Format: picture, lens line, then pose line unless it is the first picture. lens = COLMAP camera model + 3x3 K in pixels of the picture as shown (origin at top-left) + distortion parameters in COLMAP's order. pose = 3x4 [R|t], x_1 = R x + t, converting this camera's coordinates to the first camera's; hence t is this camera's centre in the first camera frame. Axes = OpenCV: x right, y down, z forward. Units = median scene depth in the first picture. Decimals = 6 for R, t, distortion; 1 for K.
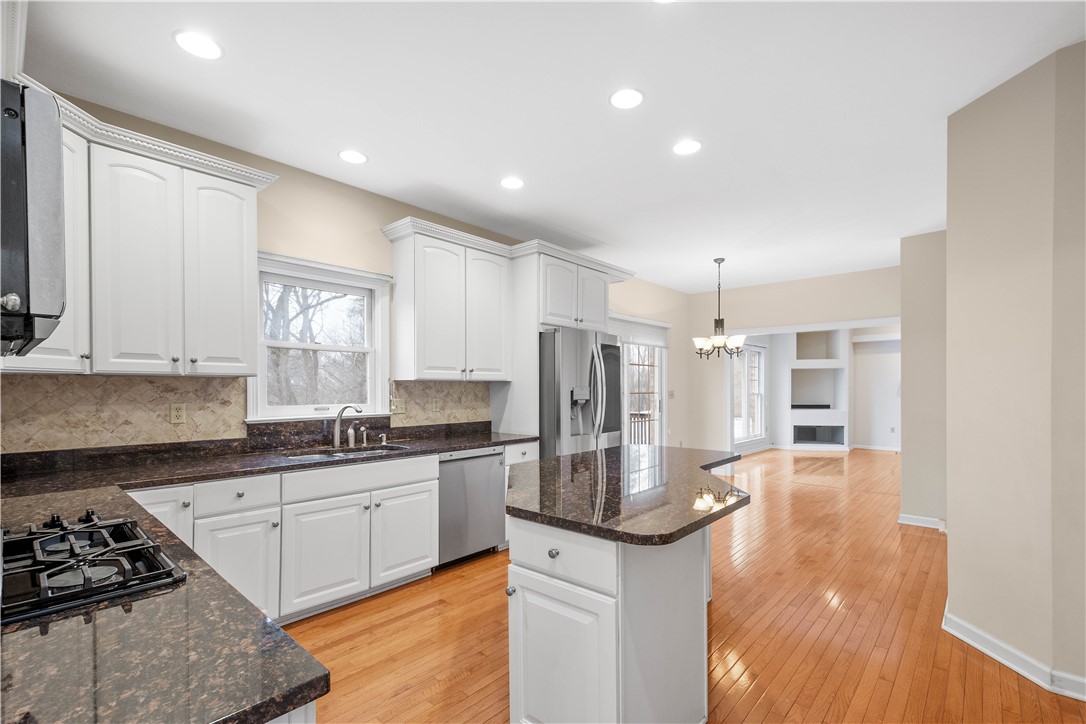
lens RADIAL K [[490.6, 0, 548.8], [0, 490.6, 388.9], [0, 0, 1]] dist [0.001325, 0.000133]
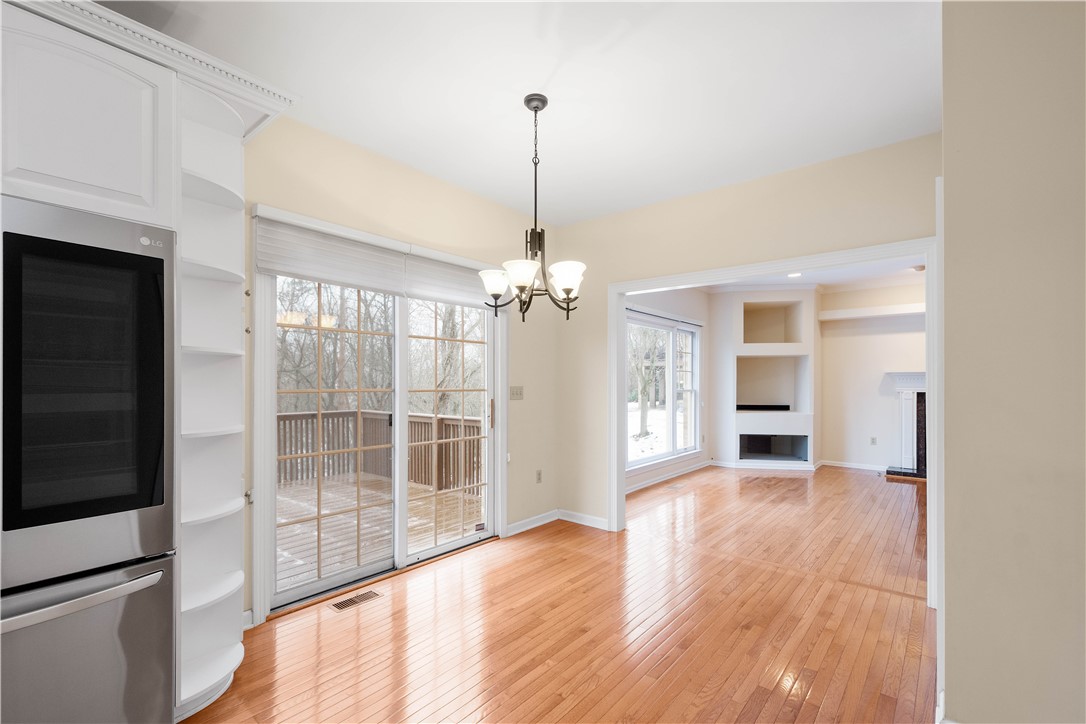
lens RADIAL K [[480.4, 0, 542.7], [0, 480.4, 379.9], [0, 0, 1]] dist [0.001746, -0.000224]
pose [[0.999417, 0.004108, 0.033885, 0.184865], [-0.003913, 0.999975, -0.005805, -0.000278], [-0.033908, 0.005669, 0.999409, 0.302122]]
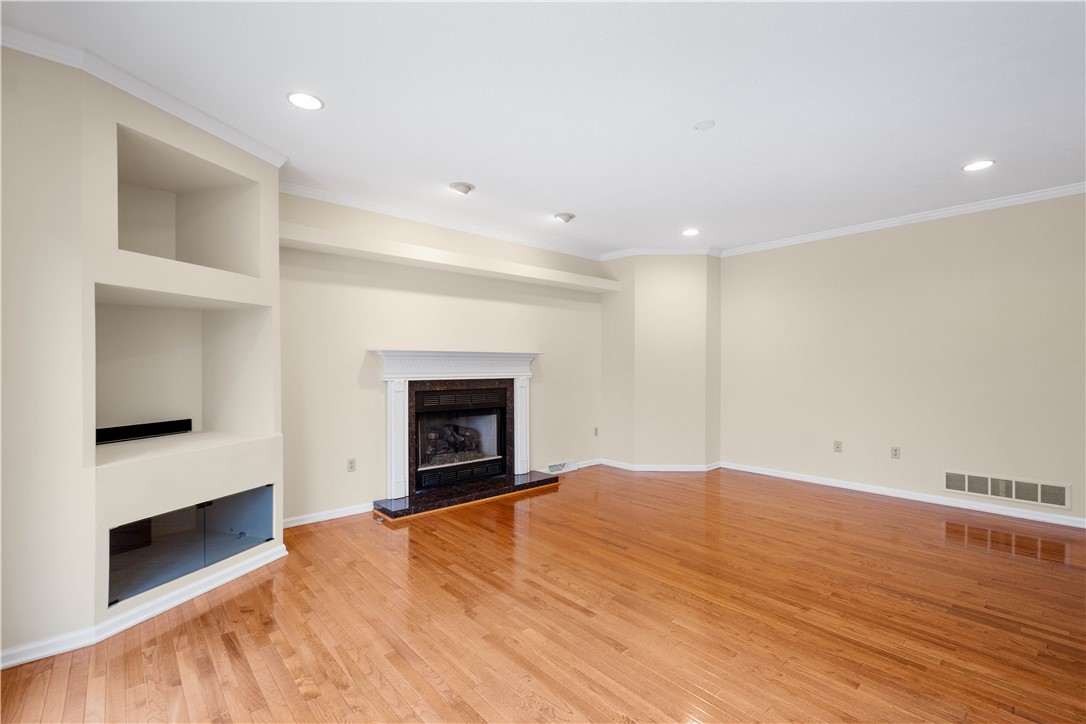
lens RADIAL K [[481.3, 0, 543.0], [0, 481.3, 362.0], [0, 0, 1]] dist [0.001579, 0.000134]
pose [[0.093685, 0.013199, 0.995514, 0.292074], [0.010081, 0.999848, -0.014205, 0.001430], [-0.995551, 0.011367, 0.093537, 0.778543]]
